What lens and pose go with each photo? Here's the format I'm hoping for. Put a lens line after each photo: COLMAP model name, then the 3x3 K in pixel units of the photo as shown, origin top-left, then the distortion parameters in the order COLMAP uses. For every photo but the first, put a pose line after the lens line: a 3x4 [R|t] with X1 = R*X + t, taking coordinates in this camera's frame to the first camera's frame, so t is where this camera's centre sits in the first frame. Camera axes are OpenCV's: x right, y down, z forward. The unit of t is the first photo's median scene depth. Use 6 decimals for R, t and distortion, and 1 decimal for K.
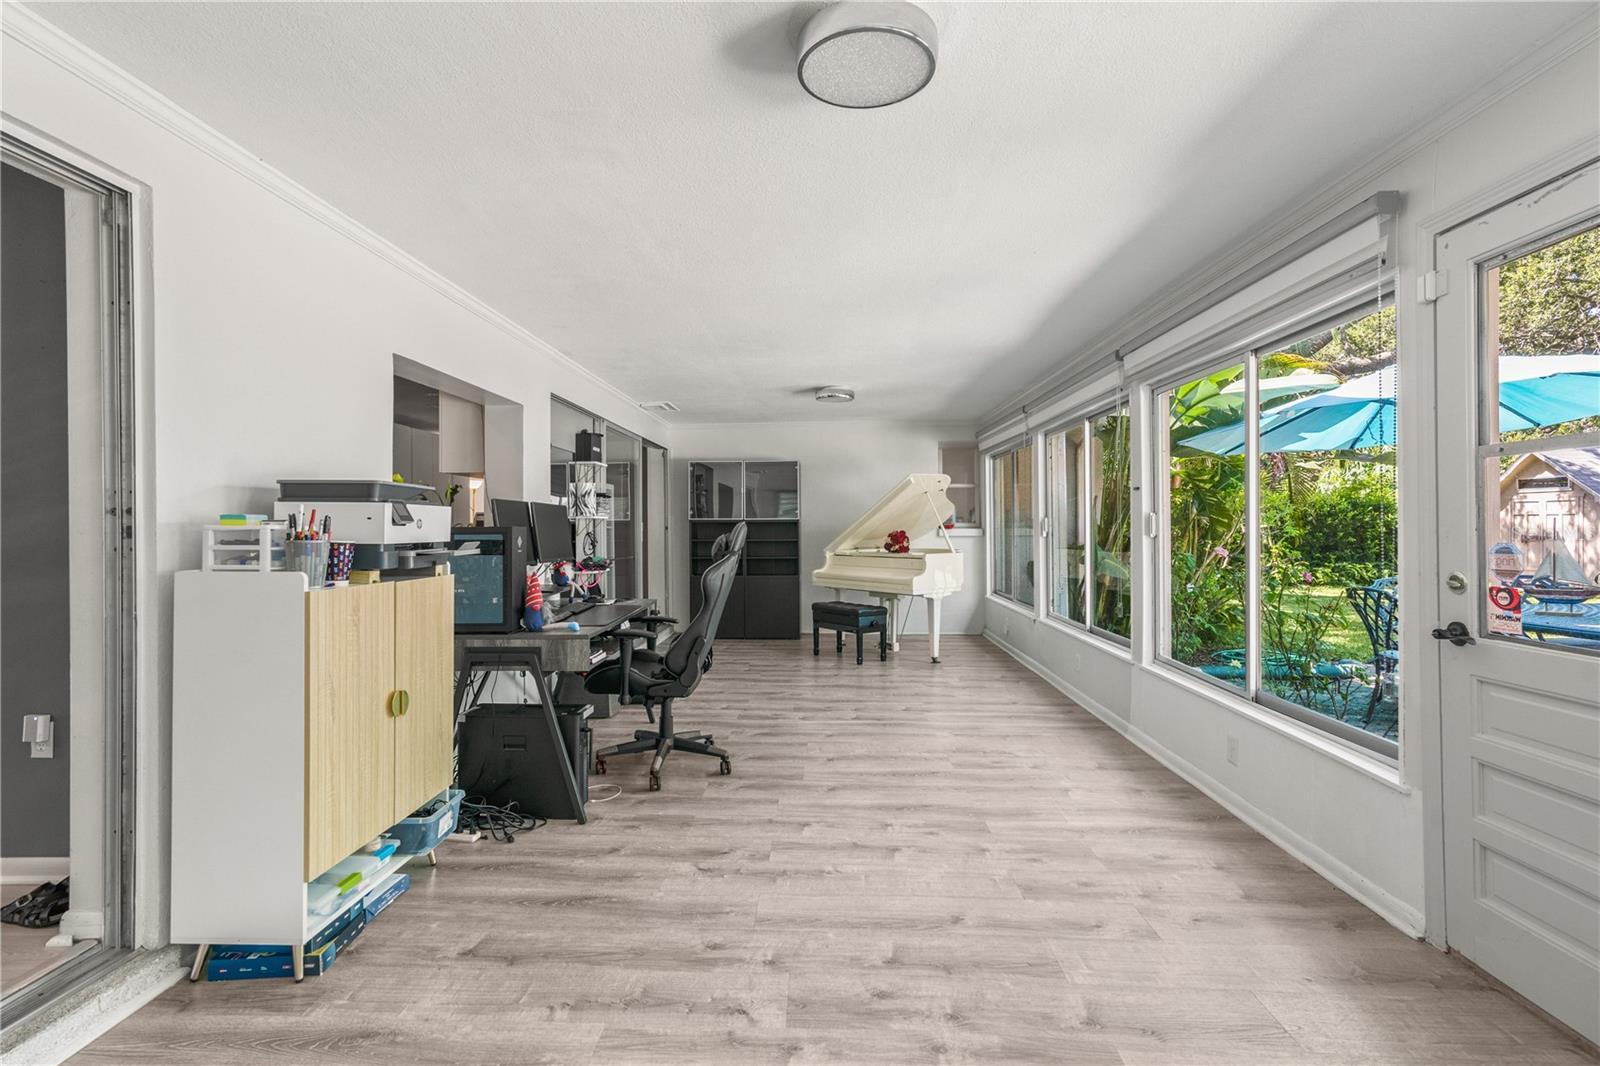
lens RADIAL K [[741.0, 0, 800.5], [0, 741.0, 529.2], [0, 0, 1]] dist [0.017355, 0.001056]
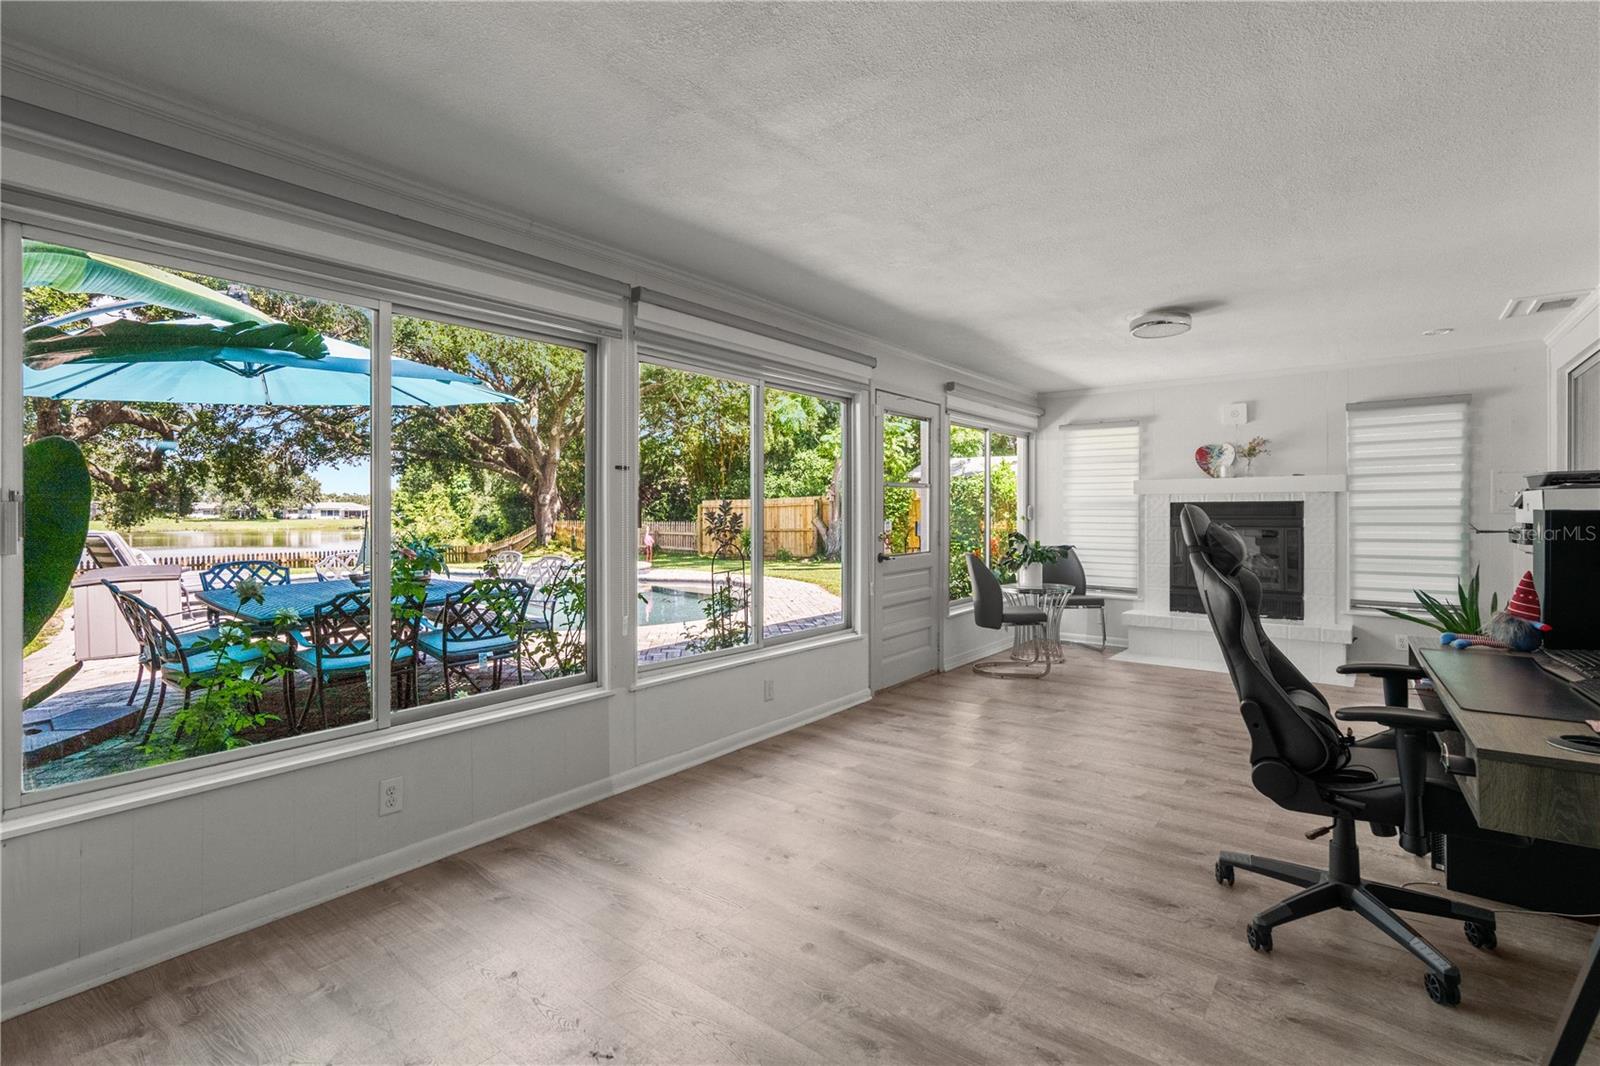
lens RADIAL K [[741.0, 0, 801.4], [0, 741.0, 522.9], [0, 0, 1]] dist [0.017355, 0.001056]
pose [[-0.810292, 0.003351, 0.586017, -0.136406], [0.008910, 0.999939, 0.006602, 0.000427], [-0.585959, 0.010570, -0.810272, 1.287440]]
